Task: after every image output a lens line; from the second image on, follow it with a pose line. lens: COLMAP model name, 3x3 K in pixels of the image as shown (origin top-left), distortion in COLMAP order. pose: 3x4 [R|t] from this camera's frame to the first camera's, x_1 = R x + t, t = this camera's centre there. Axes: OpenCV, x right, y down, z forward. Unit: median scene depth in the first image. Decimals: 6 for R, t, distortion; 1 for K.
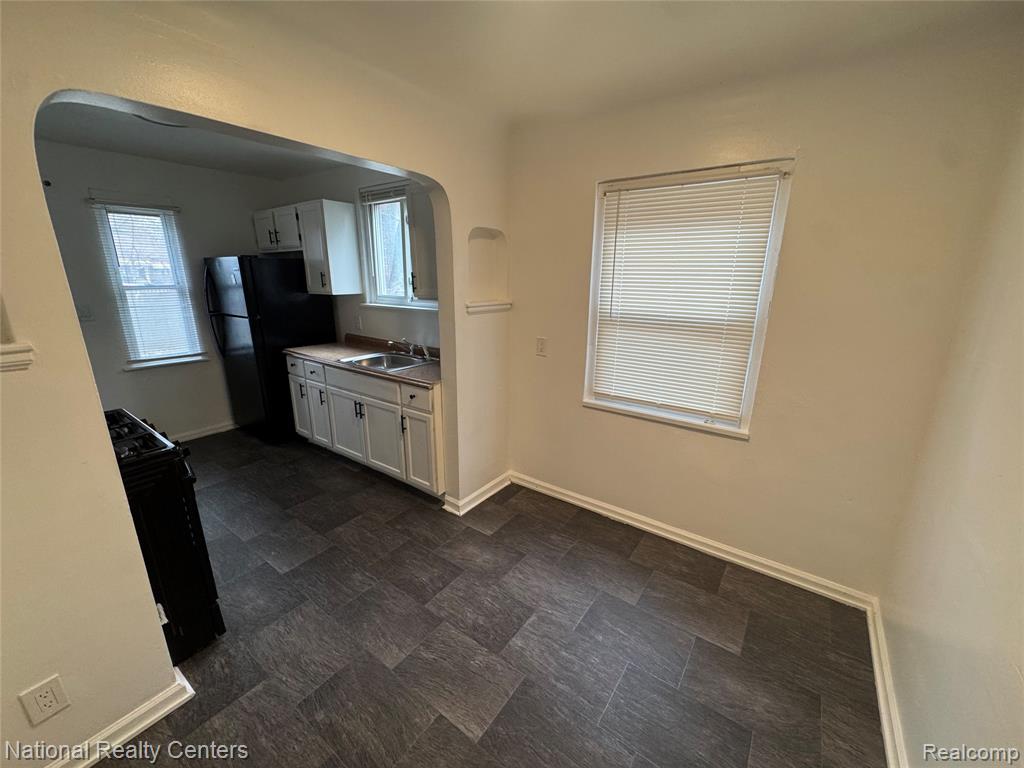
lens RADIAL K [[407.1, 0, 512.0], [0, 407.1, 384.0], [0, 0, 1]] dist [-0.001504, -0.000396]
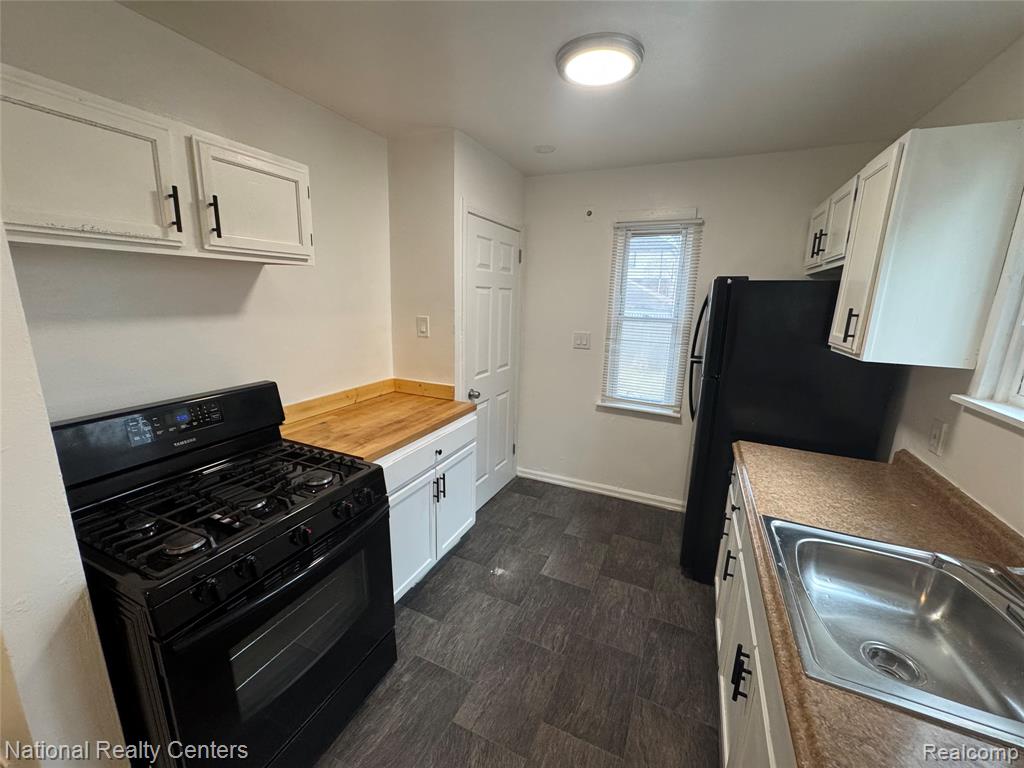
lens RADIAL K [[407.1, 0, 512.0], [0, 407.1, 384.0], [0, 0, 1]] dist [-0.001504, -0.000396]
pose [[0.193001, 0.216338, -0.957052, 0.349447], [-0.281812, 0.946516, 0.157126, -0.157868], [0.939858, 0.239383, 0.243646, 0.563755]]
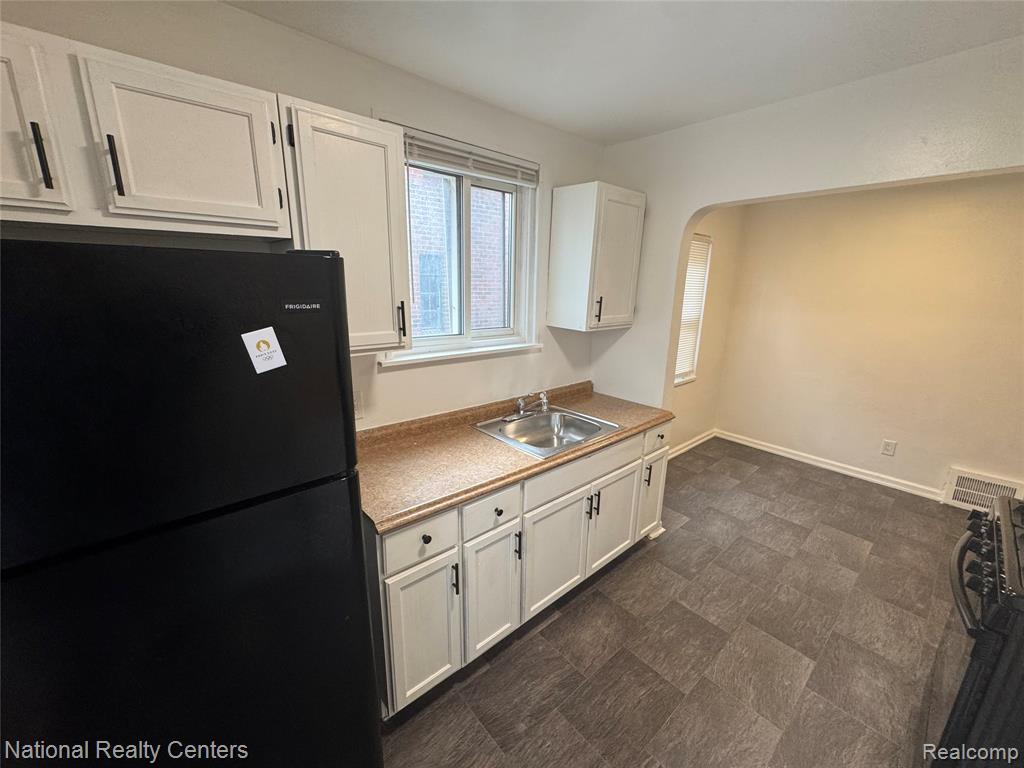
lens RADIAL K [[407.1, 0, 512.0], [0, 407.1, 384.0], [0, 0, 1]] dist [-0.001504, -0.000396]
pose [[0.229129, -0.238616, 0.943696, -1.400754], [0.239706, 0.953464, 0.182886, -0.394921], [-0.943420, 0.184305, 0.275664, 1.288308]]
